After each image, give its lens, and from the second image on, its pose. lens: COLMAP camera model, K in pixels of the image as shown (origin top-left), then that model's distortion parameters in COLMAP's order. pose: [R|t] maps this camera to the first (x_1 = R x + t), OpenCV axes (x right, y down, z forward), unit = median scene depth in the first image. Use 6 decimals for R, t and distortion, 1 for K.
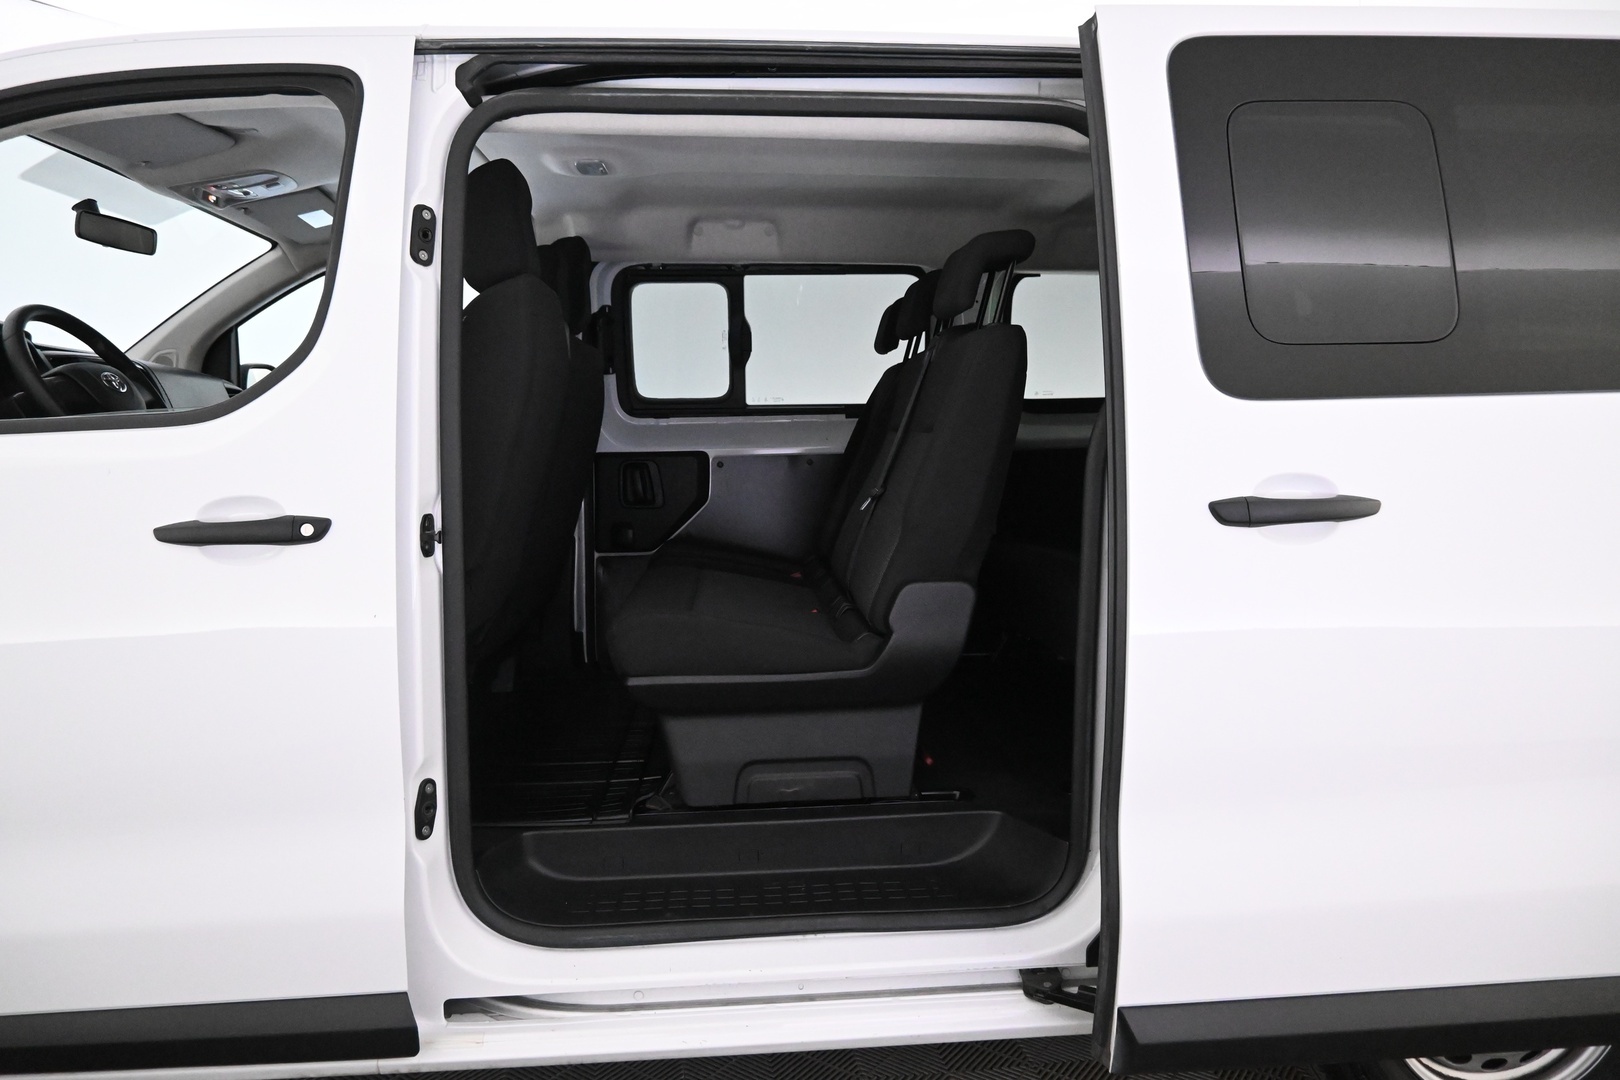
lens RADIAL K [[1104.7, 0, 813.9], [0, 1104.7, 540.9], [0, 0, 1]] dist [-0.008964, 0.013525]
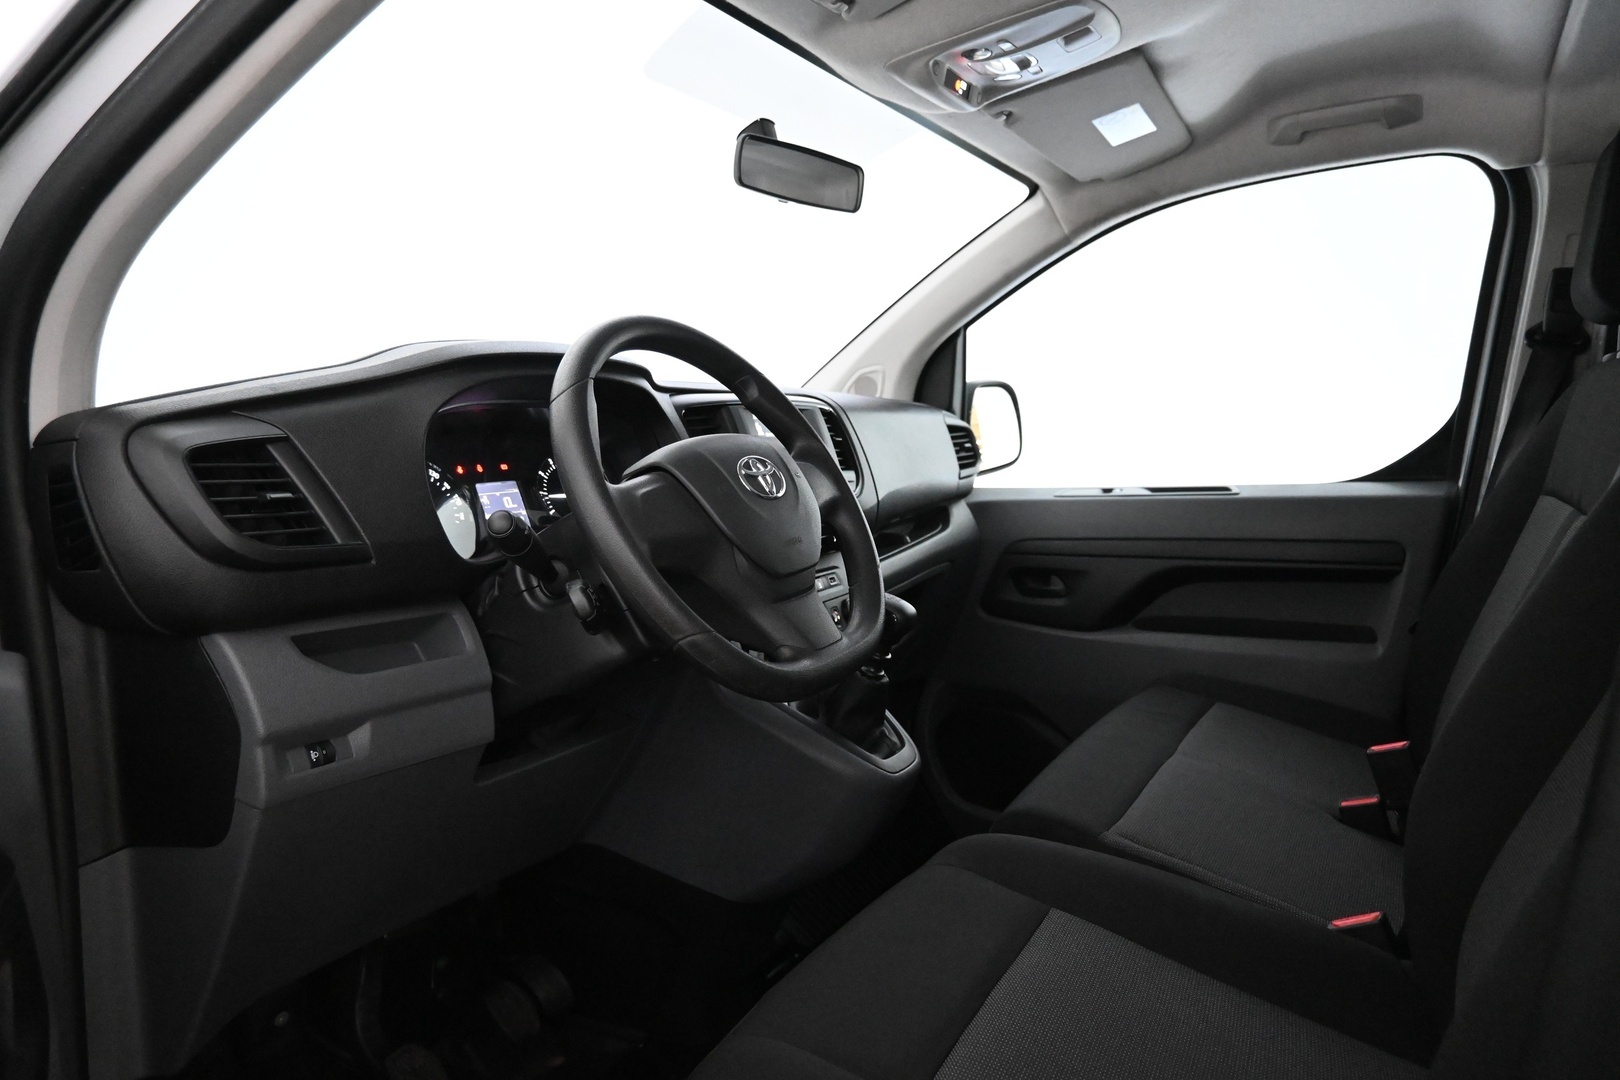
lens RADIAL K [[1104.7, 0, 800.1], [0, 1104.7, 547.7], [0, 0, 1]] dist [-0.008964, 0.013525]
pose [[0.828898, 0.071200, -0.554850, -0.281463], [-0.056552, 0.997451, 0.043512, -0.105205], [0.556534, -0.004689, 0.830812, 0.486700]]
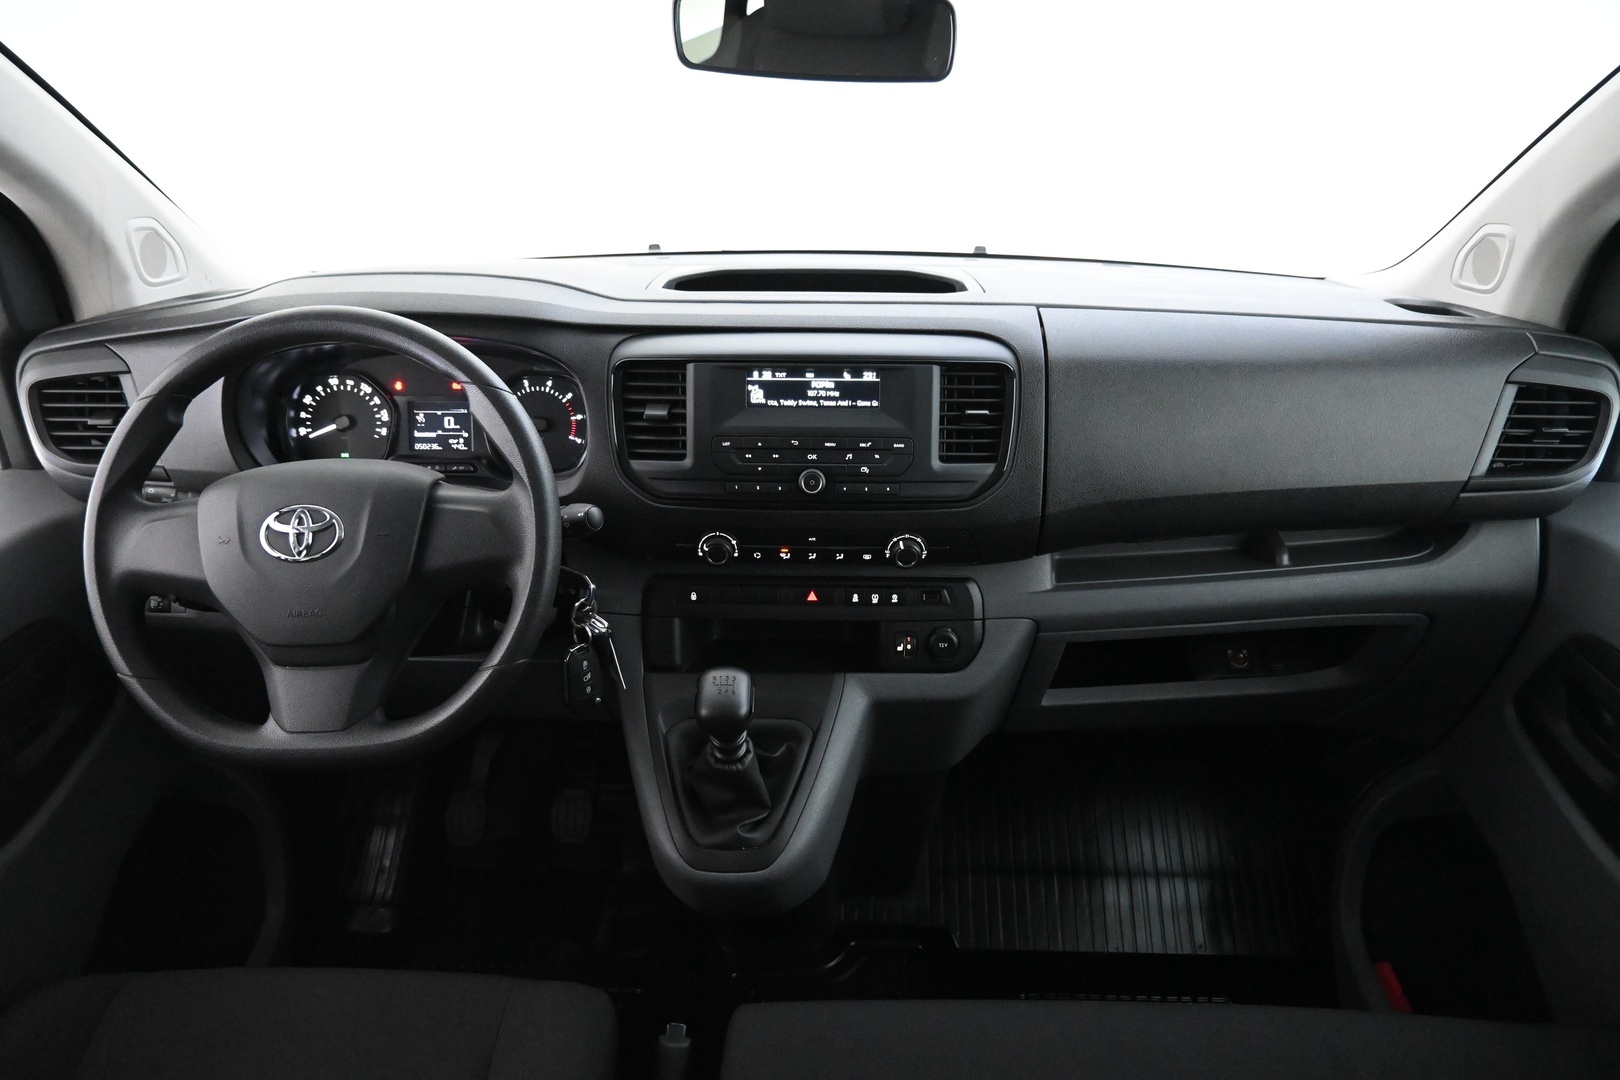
lens RADIAL K [[1104.7, 0, 815.4], [0, 1104.7, 536.9], [0, 0, 1]] dist [-0.008964, 0.013525]
pose [[-0.082222, 0.504398, -0.859547, -0.229968], [-0.098434, 0.854140, 0.510642, -0.291003], [0.991741, 0.126595, -0.020580, 0.926166]]
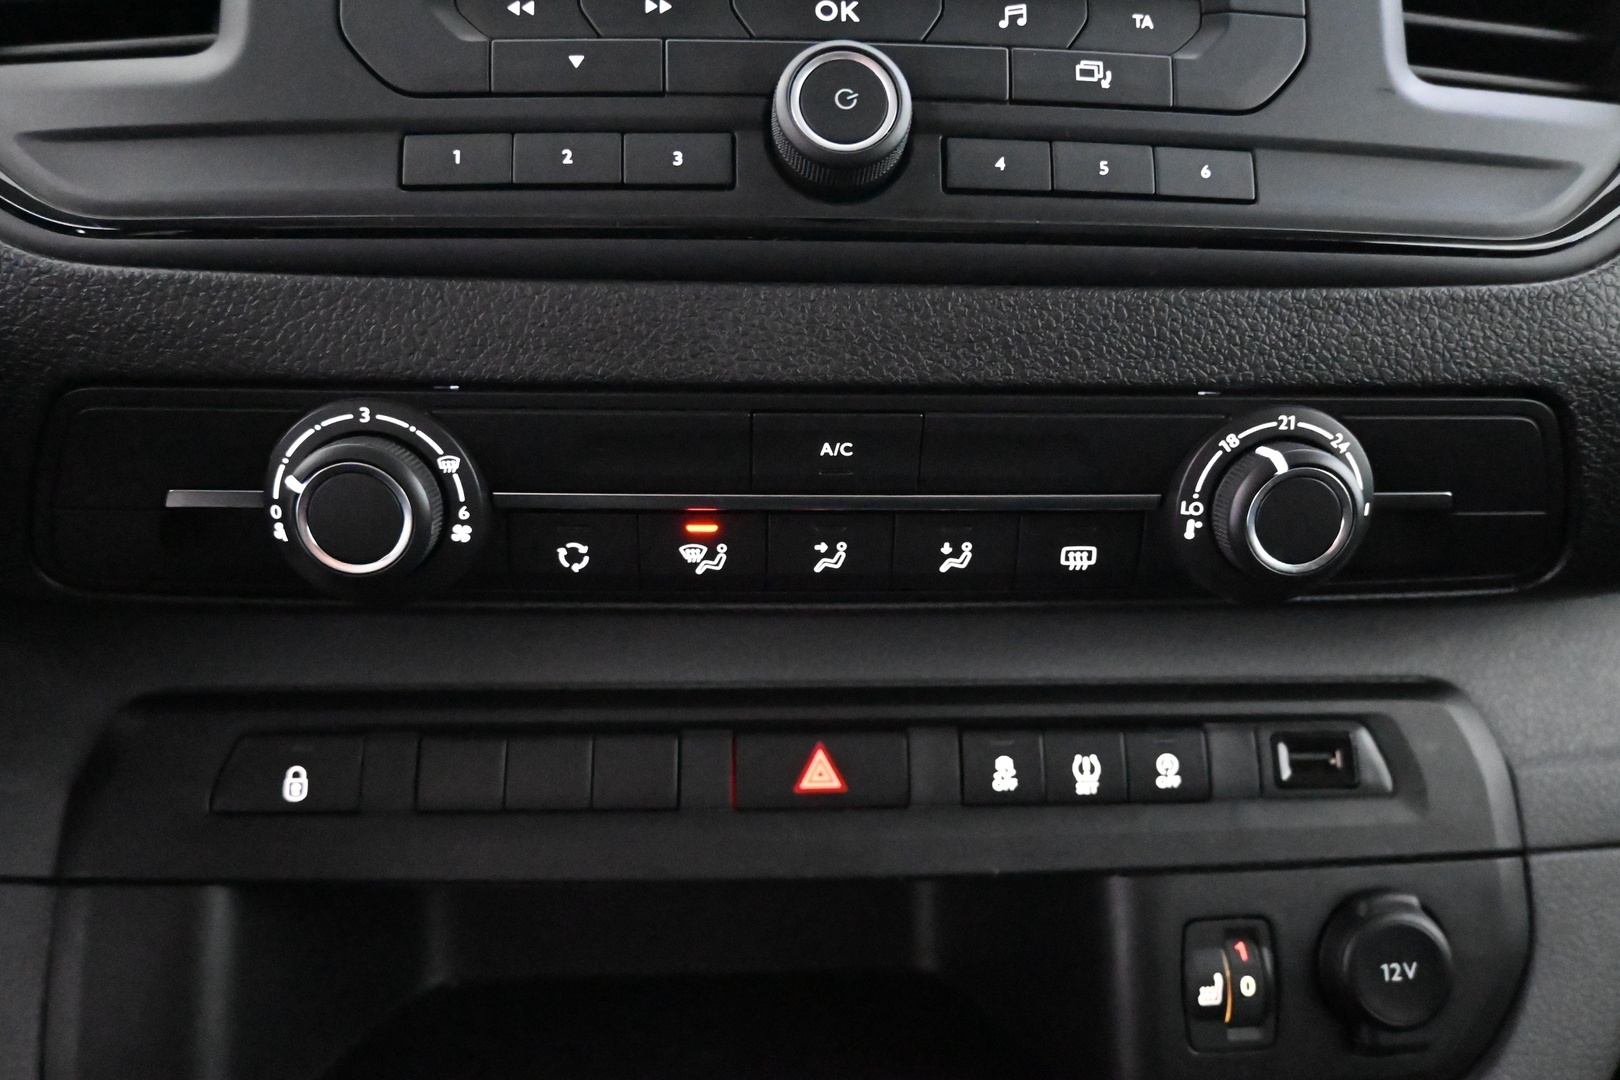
lens RADIAL K [[1178.3, 0, 810.7], [0, 1178.3, 532.5], [0, 0, 1]] dist [-0.013737, 0.008365]
pose [[-0.004627, 0.249312, -0.968412, -0.479682], [-0.106790, 0.962762, 0.248367, -0.106394], [0.994271, 0.104565, 0.022170, 0.913996]]
